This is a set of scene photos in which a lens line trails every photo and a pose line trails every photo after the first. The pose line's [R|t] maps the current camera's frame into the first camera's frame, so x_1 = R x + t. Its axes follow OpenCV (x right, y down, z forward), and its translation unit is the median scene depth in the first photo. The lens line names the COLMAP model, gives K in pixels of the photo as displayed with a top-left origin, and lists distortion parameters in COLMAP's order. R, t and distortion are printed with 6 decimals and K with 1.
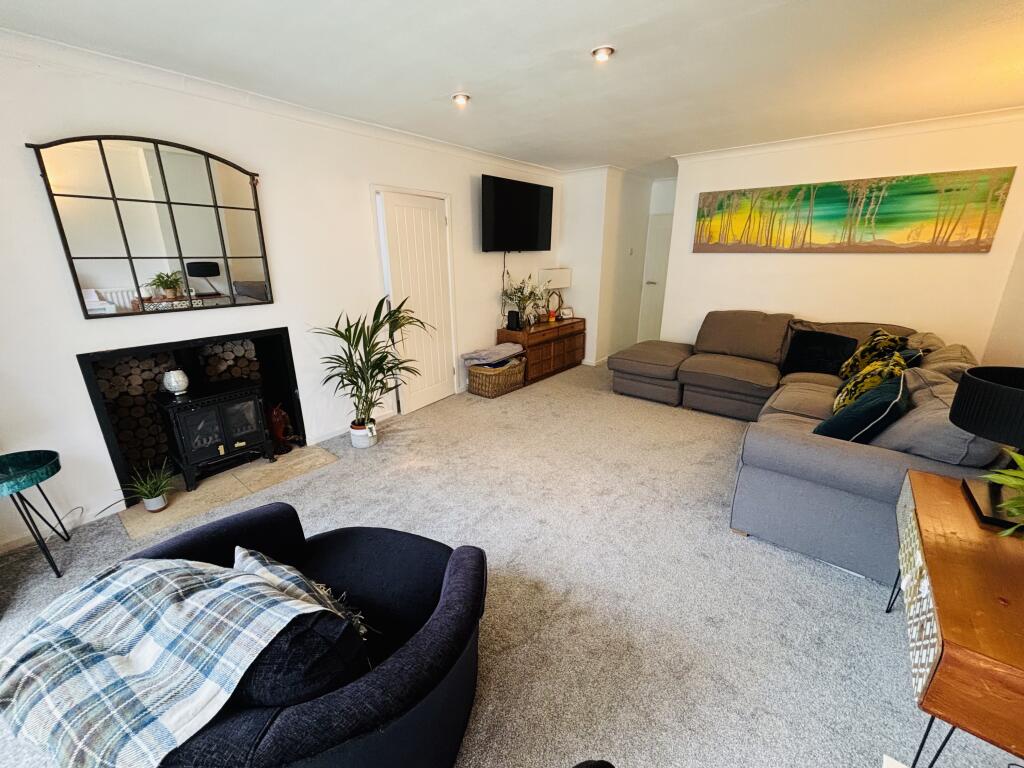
lens RADIAL K [[416.1, 0, 511.4], [0, 416.1, 382.3], [0, 0, 1]] dist [0.001534, 0.000859]
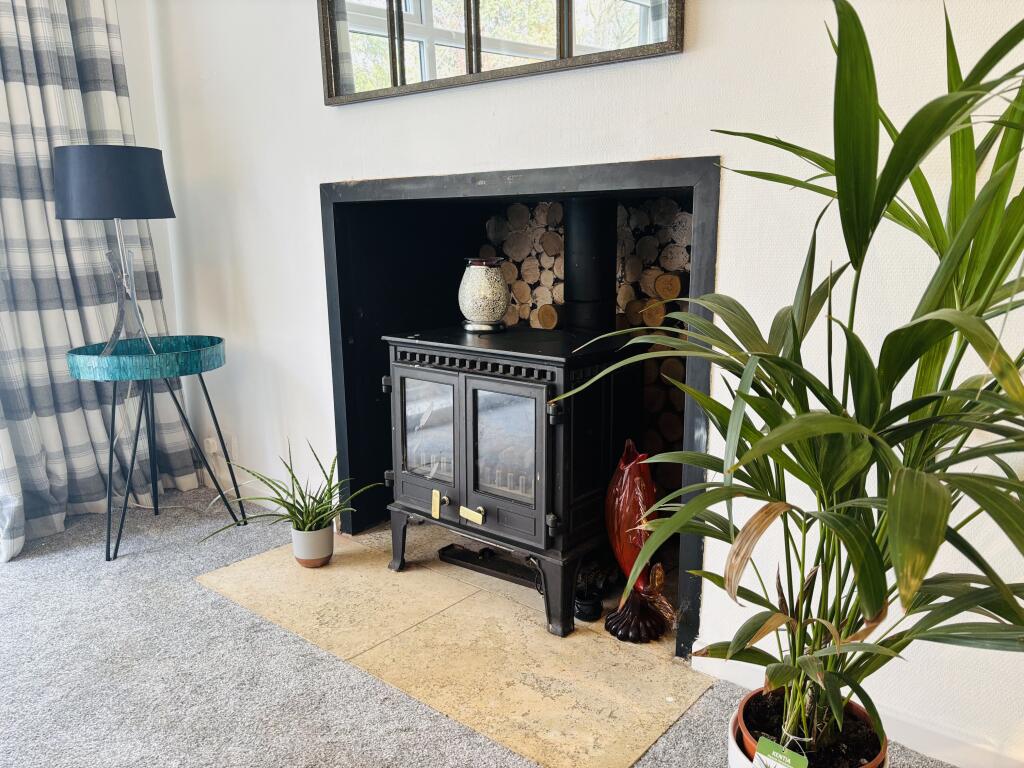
lens RADIAL K [[780.4, 0, 511.9], [0, 780.4, 383.5], [0, 0, 1]] dist [0.006708, -0.010526]
pose [[-0.009138, 0.187579, -0.982207, -0.084082], [-0.294063, 0.938311, 0.181931, -0.061891], [0.955742, 0.290493, 0.046586, 0.970133]]
